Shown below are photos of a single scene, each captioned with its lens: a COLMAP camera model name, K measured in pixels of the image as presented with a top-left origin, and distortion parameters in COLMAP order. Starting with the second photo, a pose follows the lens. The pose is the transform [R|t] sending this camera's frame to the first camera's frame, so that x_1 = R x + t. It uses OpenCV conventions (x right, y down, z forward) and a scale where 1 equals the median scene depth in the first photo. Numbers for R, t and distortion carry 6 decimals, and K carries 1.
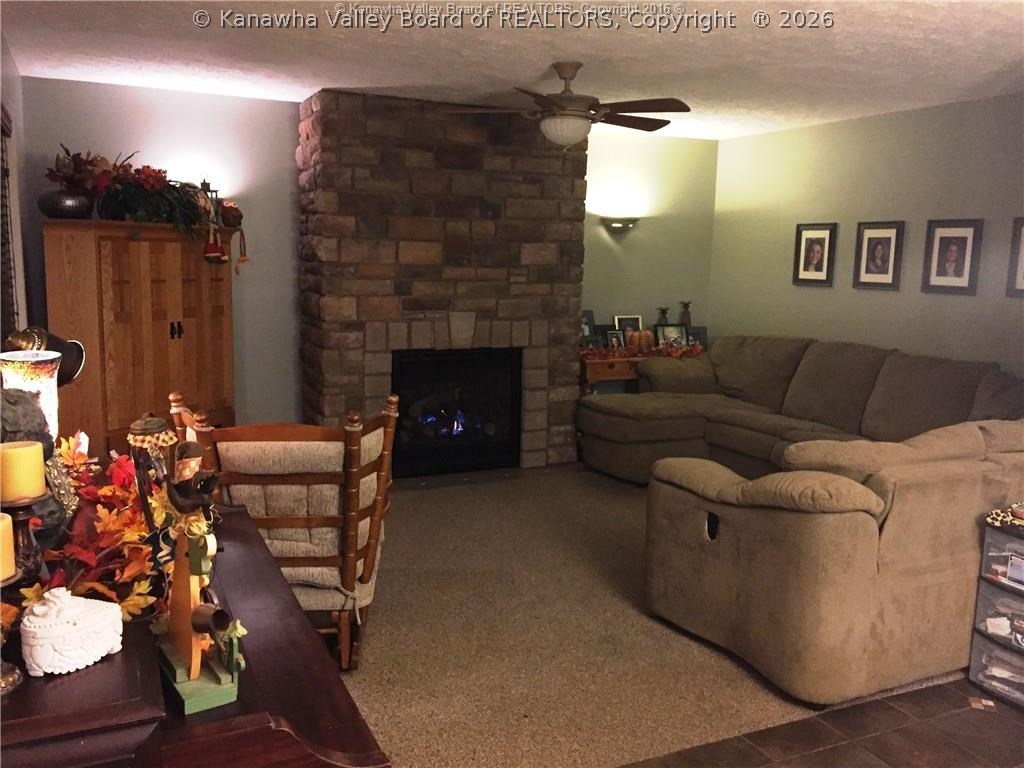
lens RADIAL K [[870.4, 0, 511.7], [0, 870.4, 384.6], [0, 0, 1]] dist [0.037110, -0.018317]
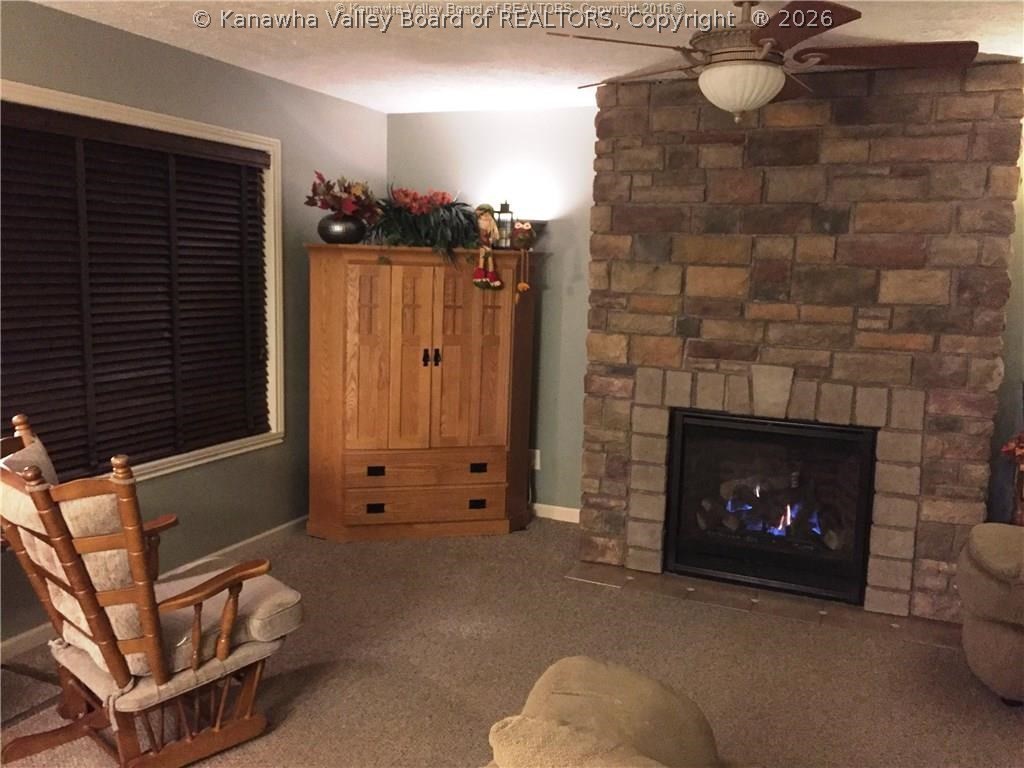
lens RADIAL K [[870.4, 0, 510.2], [0, 870.4, 381.2], [0, 0, 1]] dist [0.037110, -0.018317]
pose [[0.655739, 0.102360, -0.748017, 0.344036], [-0.130587, 0.991211, 0.021162, -0.059490], [0.743608, 0.083805, 0.663342, 0.379293]]
